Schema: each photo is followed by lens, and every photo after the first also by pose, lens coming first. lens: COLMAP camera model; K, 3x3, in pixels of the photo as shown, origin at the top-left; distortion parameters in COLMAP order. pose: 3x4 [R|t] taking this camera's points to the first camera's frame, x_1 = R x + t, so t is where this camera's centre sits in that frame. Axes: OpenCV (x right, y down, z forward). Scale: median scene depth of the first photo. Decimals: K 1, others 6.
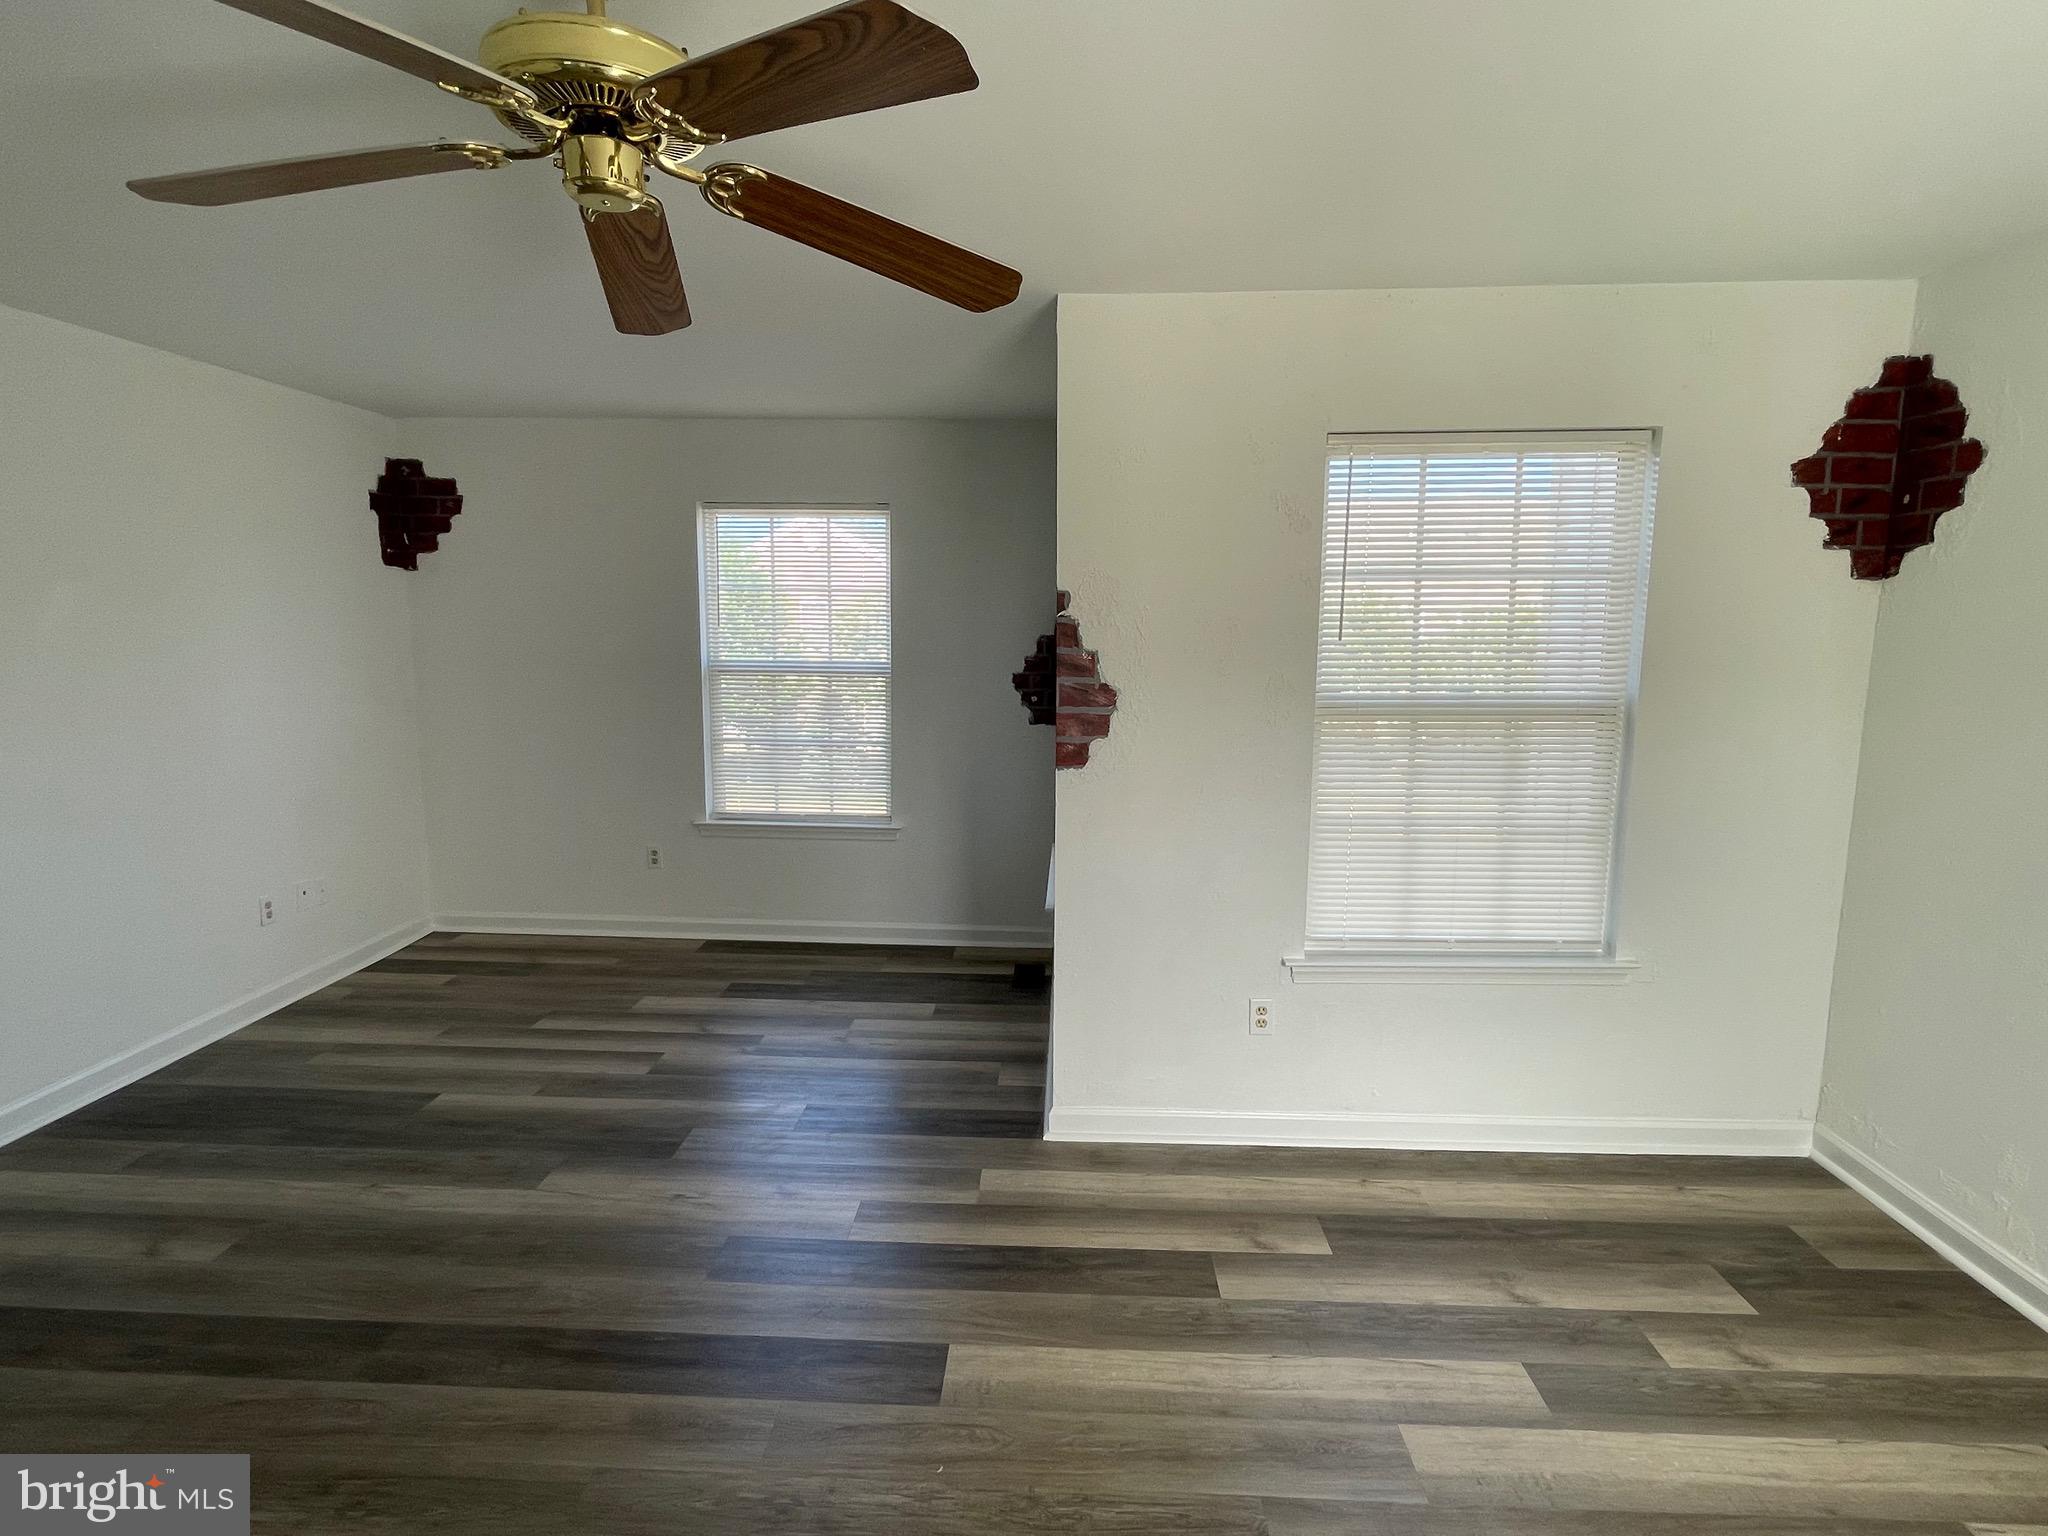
lens RADIAL K [[1019.7, 0, 1024.0], [0, 1019.7, 768.0], [0, 0, 1]] dist [-0.002314, -0.000344]
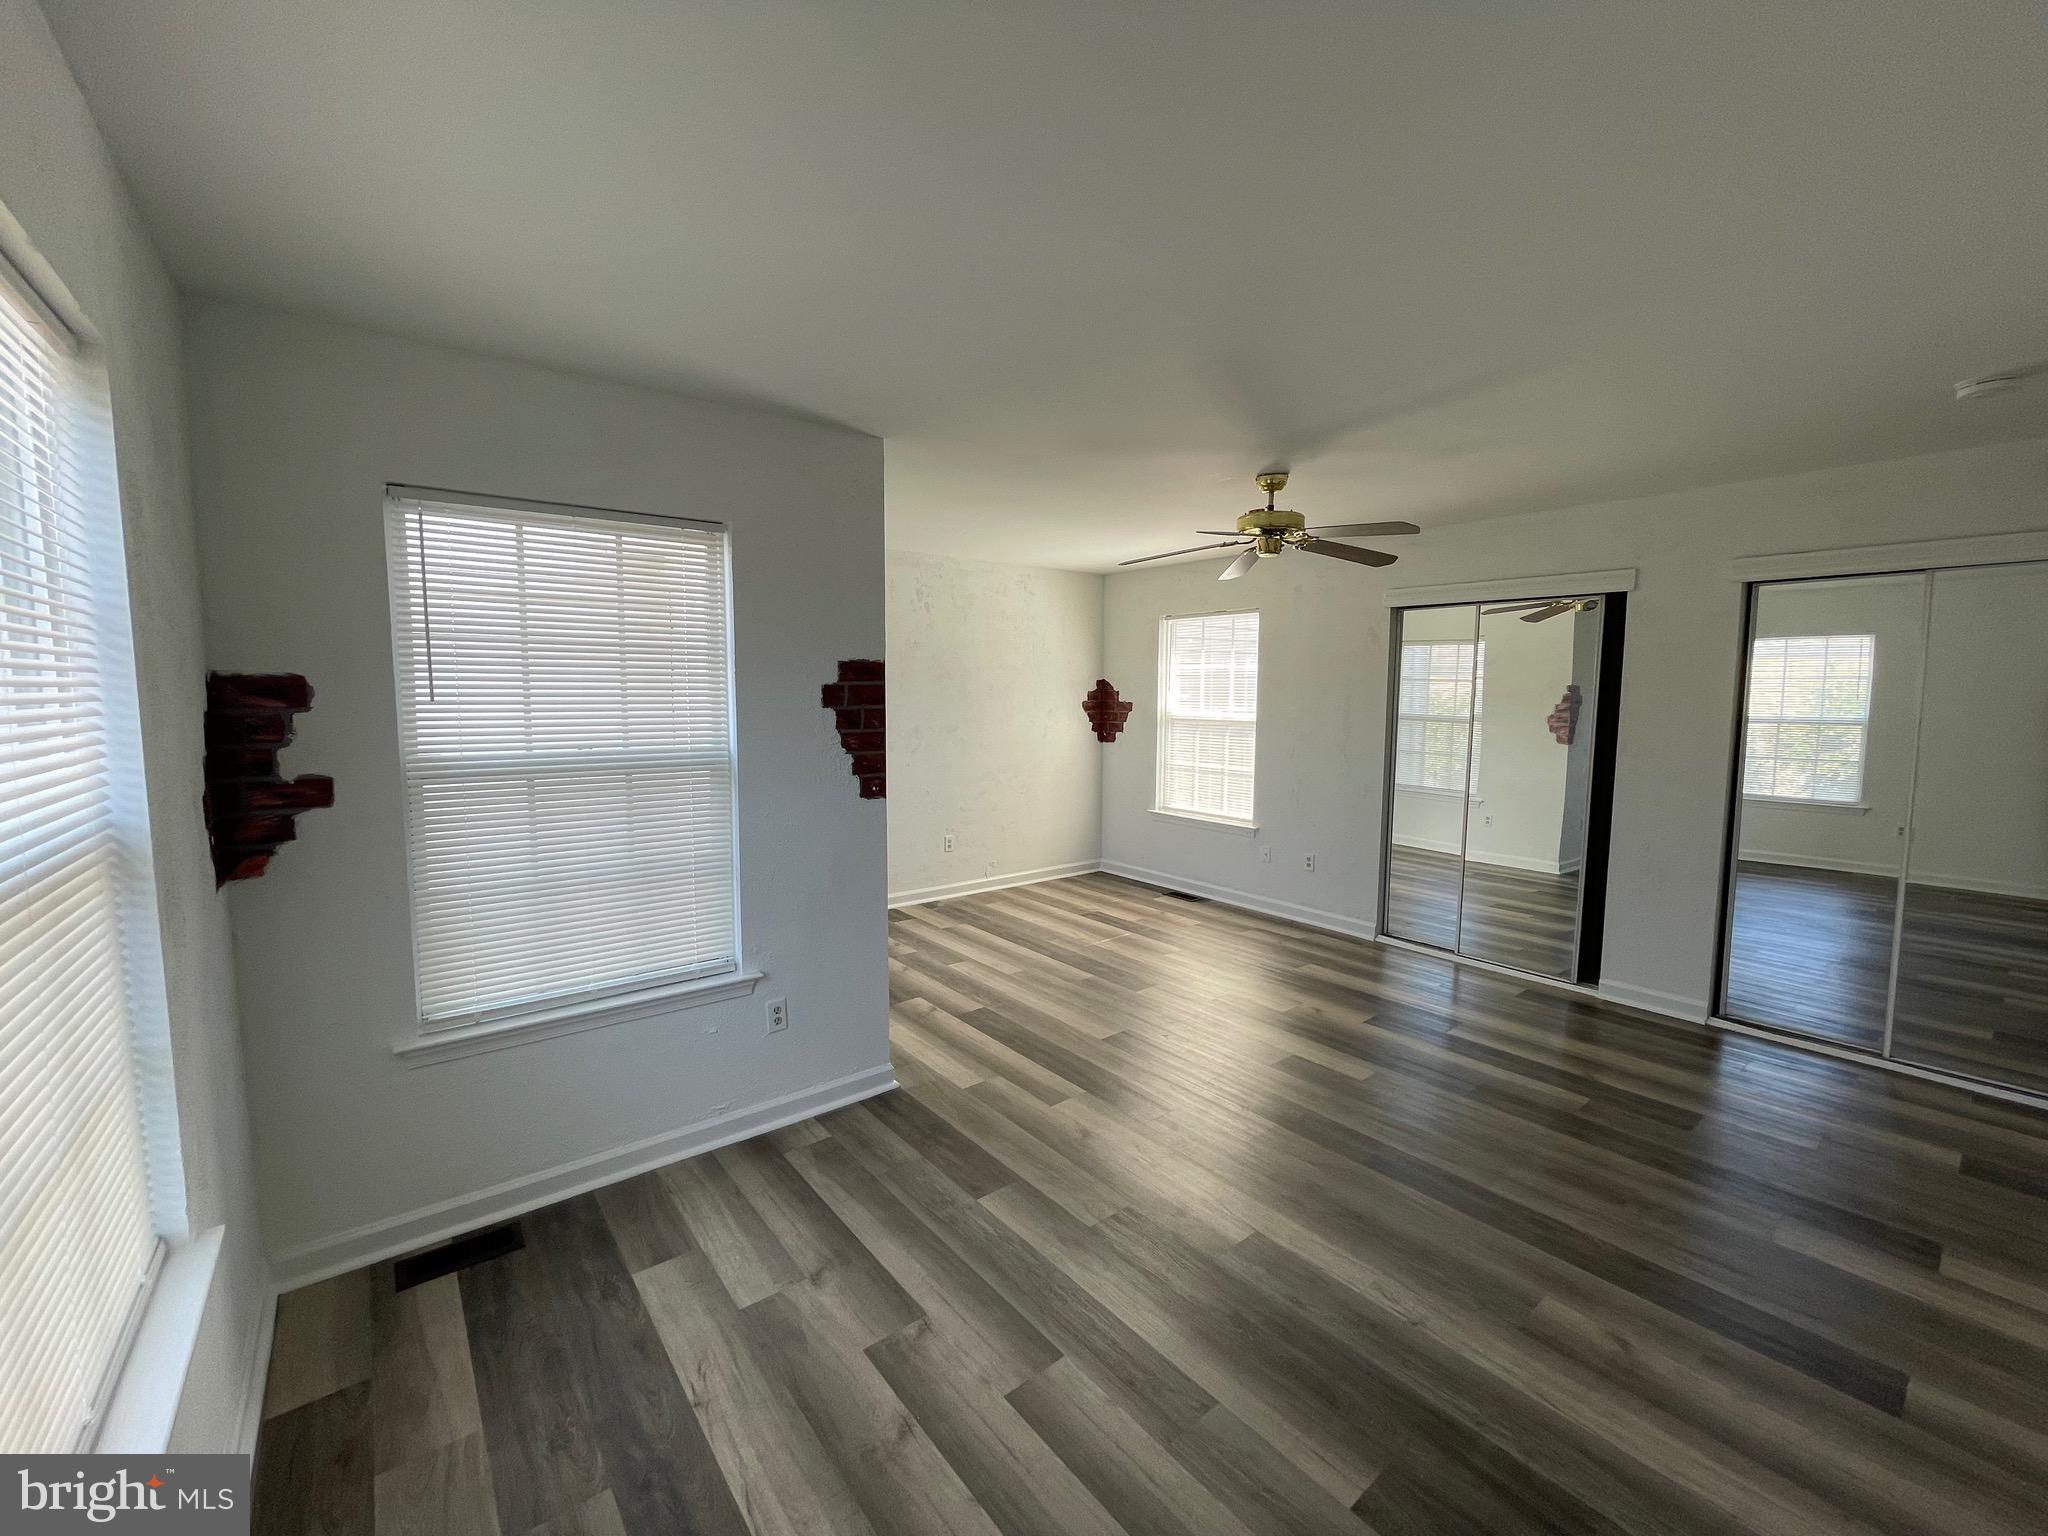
lens RADIAL K [[826.0, 0, 1024.0], [0, 826.0, 768.0], [0, 0, 1]] dist [-0.002941, 0.000200]
pose [[-0.657149, -0.084342, 0.749027, -0.850946], [0.101050, 0.974892, 0.198430, -0.222440], [-0.746956, 0.206087, -0.632127, 1.497785]]
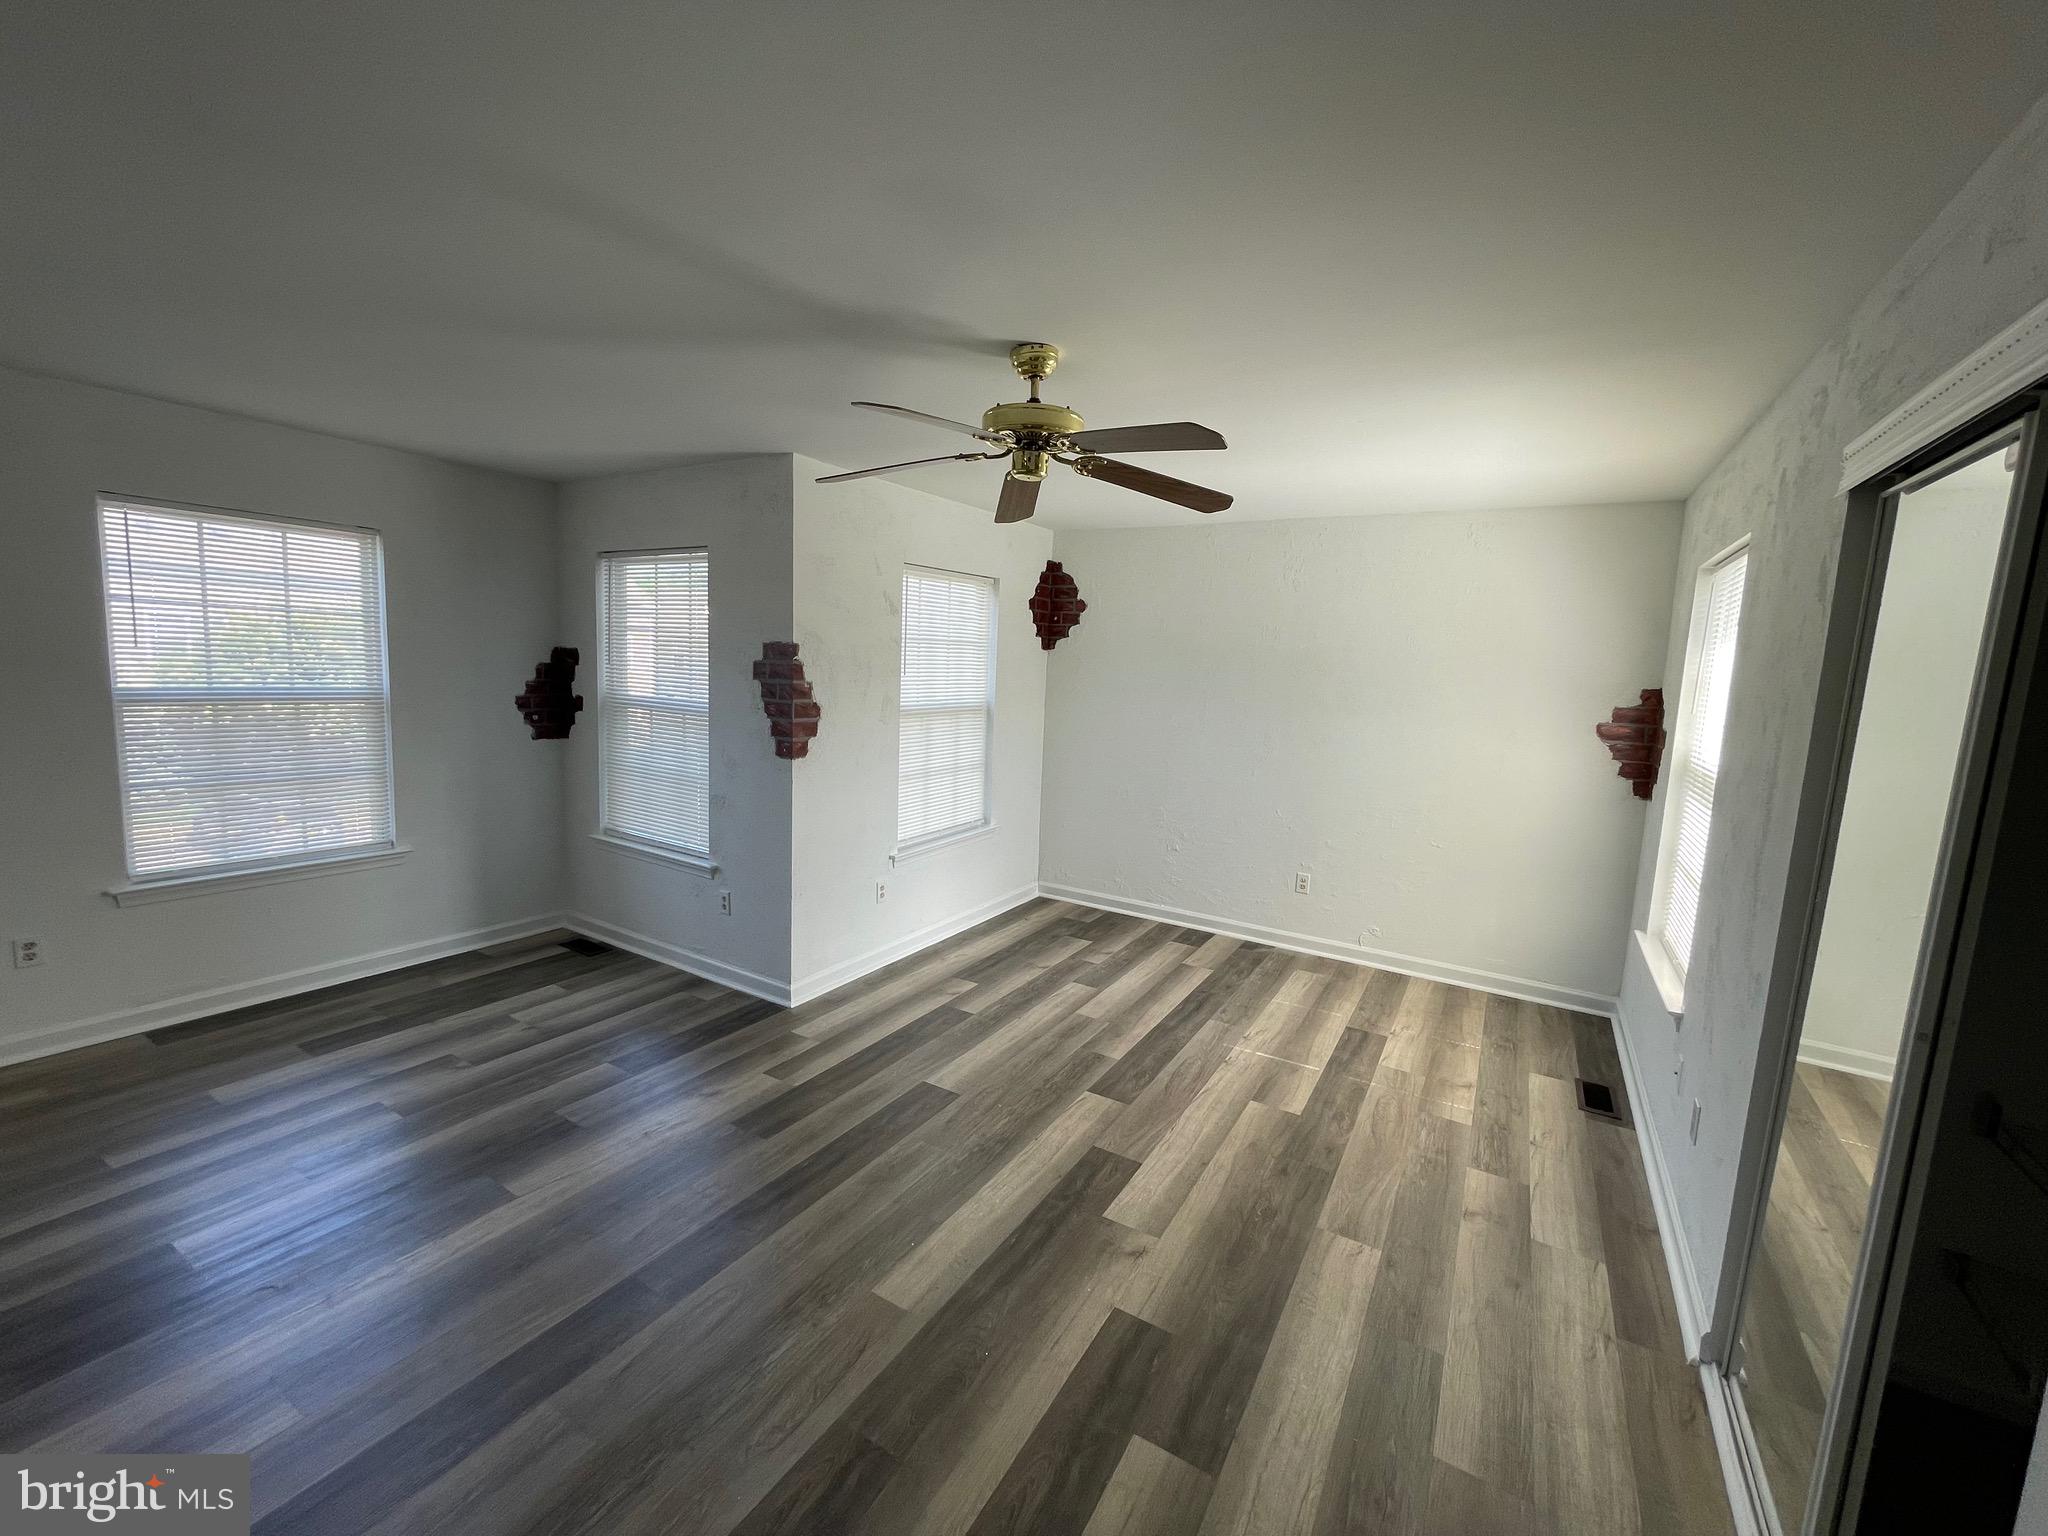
lens RADIAL K [[826.0, 0, 1024.0], [0, 826.0, 768.0], [0, 0, 1]] dist [-0.002941, 0.000200]
pose [[0.477742, -0.098894, 0.872916, -0.865520], [0.088177, 0.994024, 0.064356, -0.034806], [-0.874064, 0.046225, 0.483608, 0.099969]]
